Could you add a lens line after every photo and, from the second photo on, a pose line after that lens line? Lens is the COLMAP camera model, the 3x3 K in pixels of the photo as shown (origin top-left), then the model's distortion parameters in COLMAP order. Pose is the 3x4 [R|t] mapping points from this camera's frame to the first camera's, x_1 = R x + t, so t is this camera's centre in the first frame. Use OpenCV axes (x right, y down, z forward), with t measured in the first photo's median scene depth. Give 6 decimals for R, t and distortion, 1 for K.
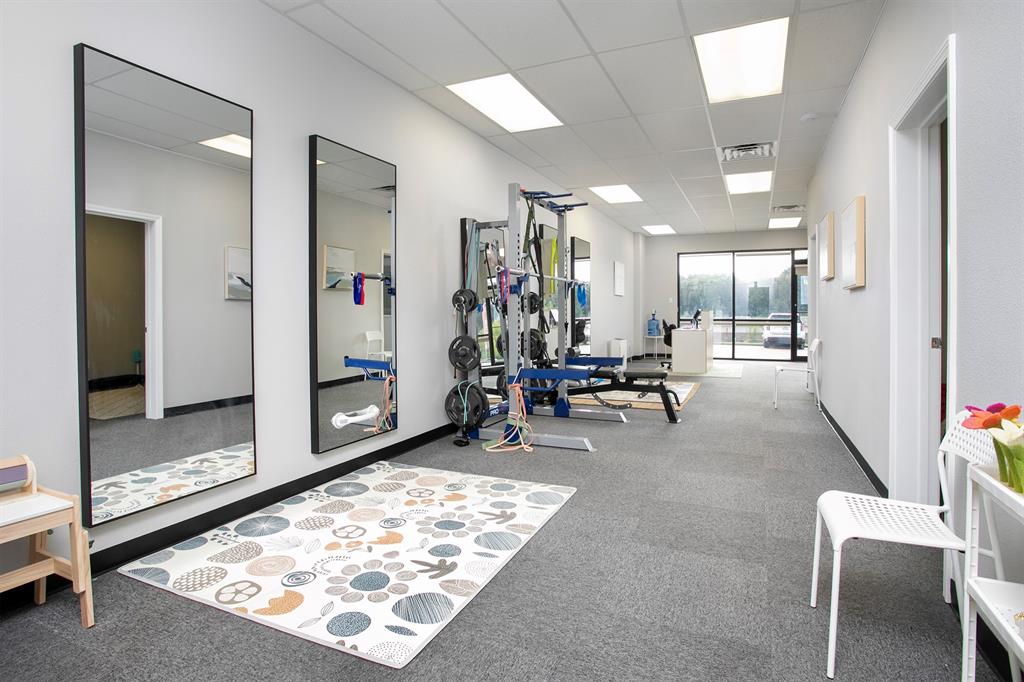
lens RADIAL K [[553.1, 0, 512.0], [0, 553.1, 341.0], [0, 0, 1]] dist [-0.001247, 0.000506]
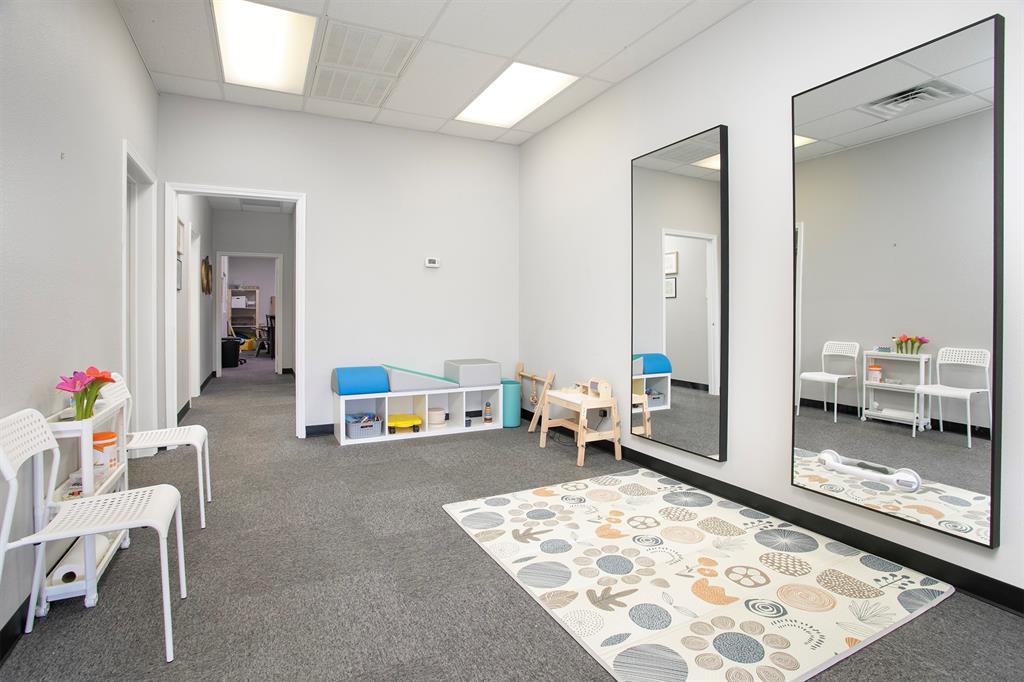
lens RADIAL K [[508.0, 0, 511.0], [0, 508.0, 318.0], [0, 0, 1]] dist [-0.068461, 0.027189]
pose [[-0.634858, 0.003793, -0.772620, 0.594625], [-0.043953, 0.998191, 0.041016, -0.067951], [0.771378, 0.059999, -0.633543, 1.389168]]
